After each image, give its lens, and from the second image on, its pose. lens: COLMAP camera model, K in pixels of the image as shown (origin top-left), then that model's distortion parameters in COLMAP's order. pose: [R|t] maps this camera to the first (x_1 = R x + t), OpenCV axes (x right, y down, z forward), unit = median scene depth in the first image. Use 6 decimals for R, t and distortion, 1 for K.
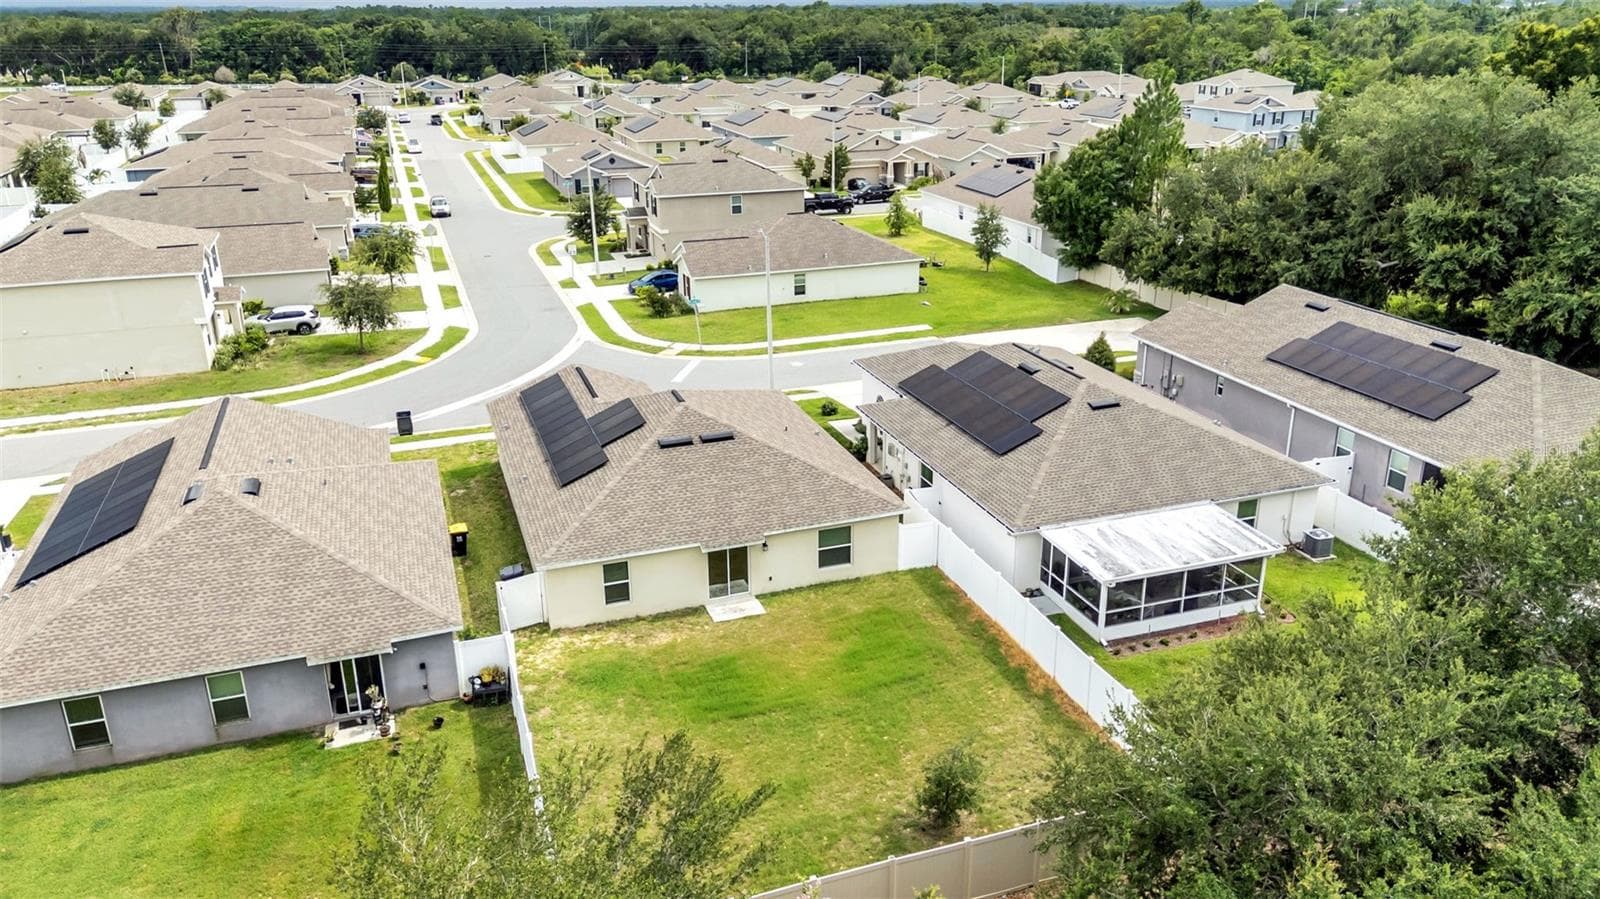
lens RADIAL K [[1181.0, 0, 800.0], [0, 1181.0, 449.5], [0, 0, 1]] dist [0.062836, -0.060310]
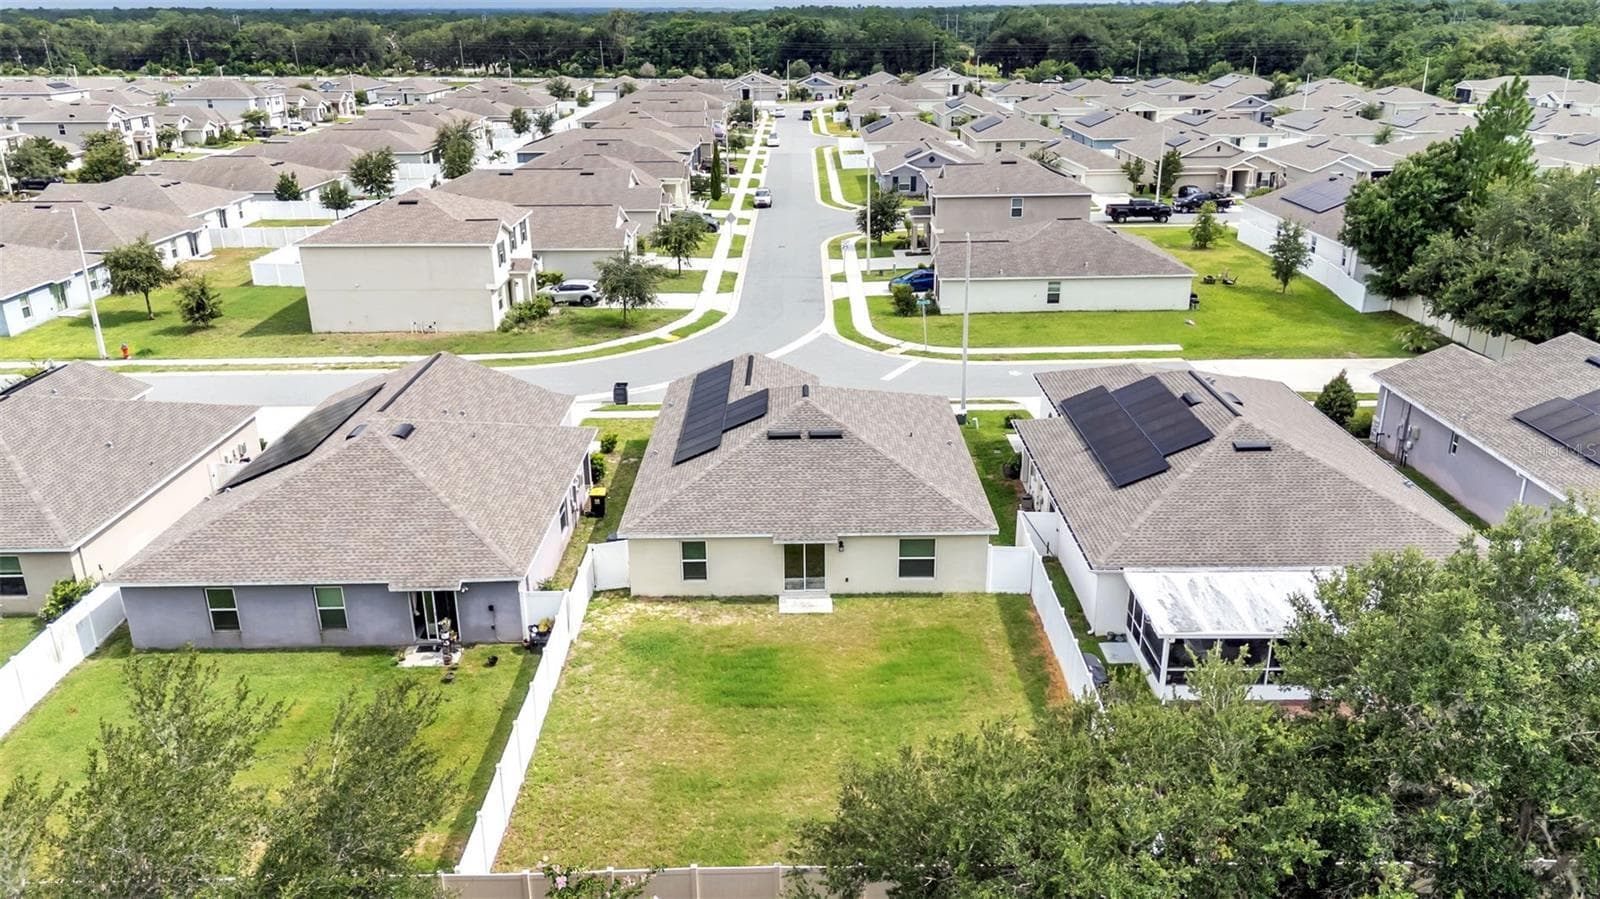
lens RADIAL K [[1181.0, 0, 800.0], [0, 1181.0, 449.5], [0, 0, 1]] dist [0.062836, -0.060310]
pose [[0.944206, 0.114428, -0.308838, 0.124124], [-0.113973, 0.993291, 0.019577, -0.008251], [0.309006, 0.016715, 0.950913, 0.017511]]
